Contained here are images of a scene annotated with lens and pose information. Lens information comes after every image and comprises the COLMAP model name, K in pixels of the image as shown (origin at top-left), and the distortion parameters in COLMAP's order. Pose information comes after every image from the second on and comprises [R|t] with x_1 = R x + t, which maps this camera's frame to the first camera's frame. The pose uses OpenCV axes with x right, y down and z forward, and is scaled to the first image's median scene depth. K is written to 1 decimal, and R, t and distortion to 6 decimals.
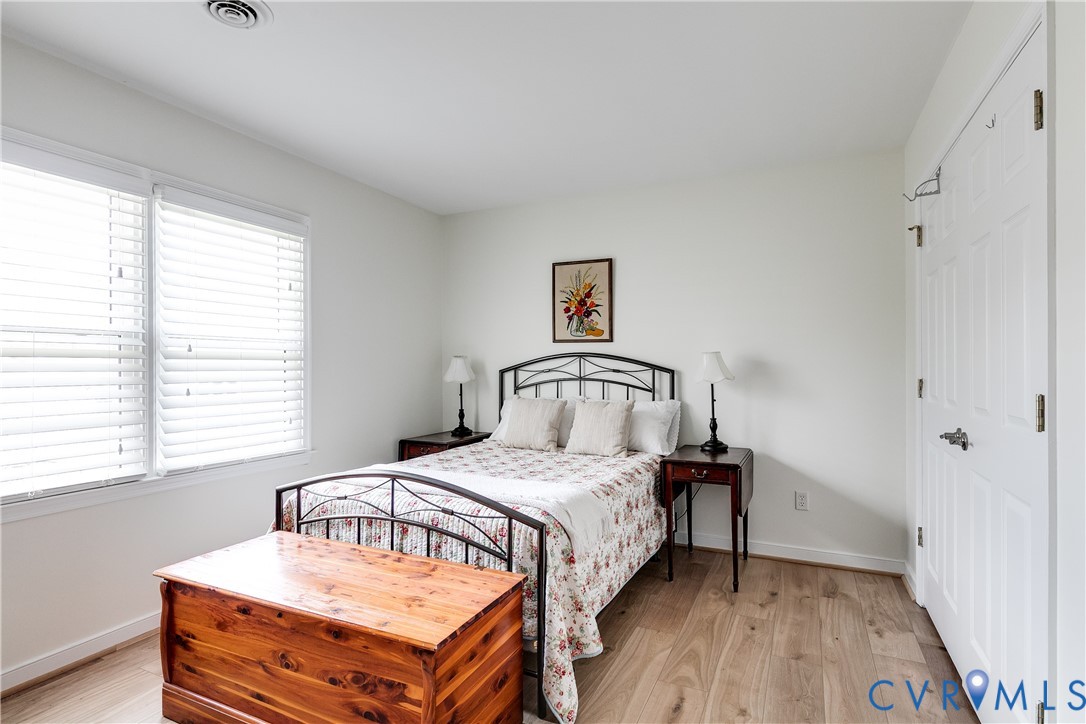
lens RADIAL K [[546.8, 0, 542.7], [0, 546.8, 362.1], [0, 0, 1]] dist [0.001955, 0.000271]
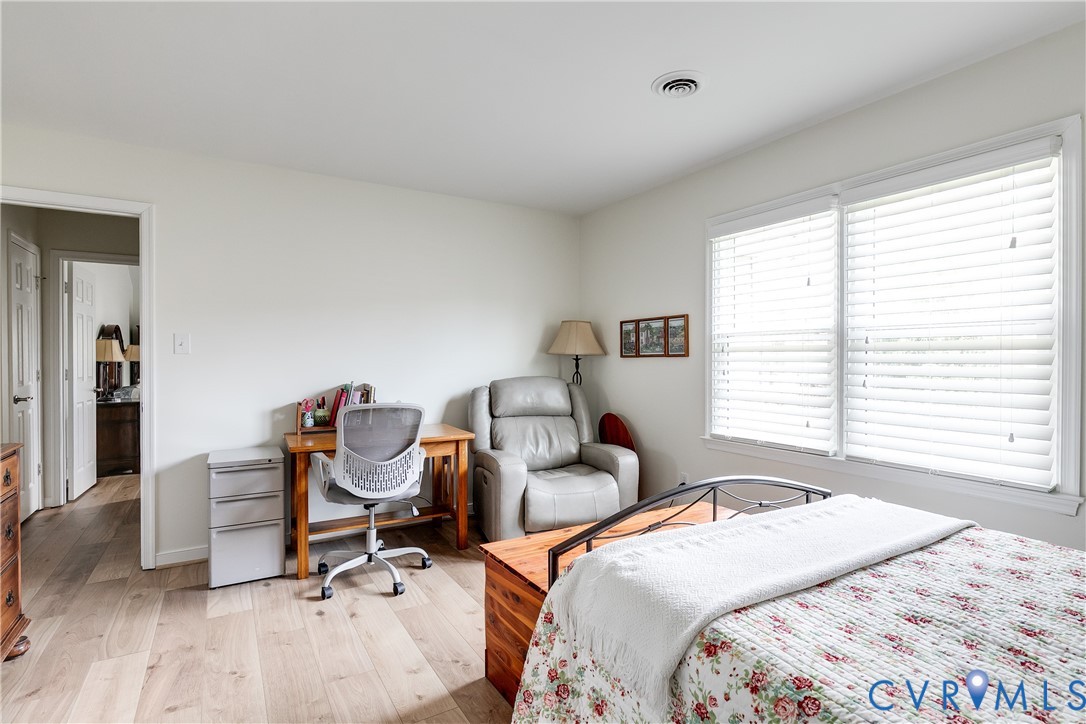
lens RADIAL K [[546.8, 0, 543.8], [0, 546.8, 363.5], [0, 0, 1]] dist [0.001955, 0.000271]
pose [[-0.560497, 0.006031, -0.828135, 0.533296], [0.005367, 0.999979, 0.003649, 0.010751], [0.828139, -0.002400, -0.560517, 1.090330]]
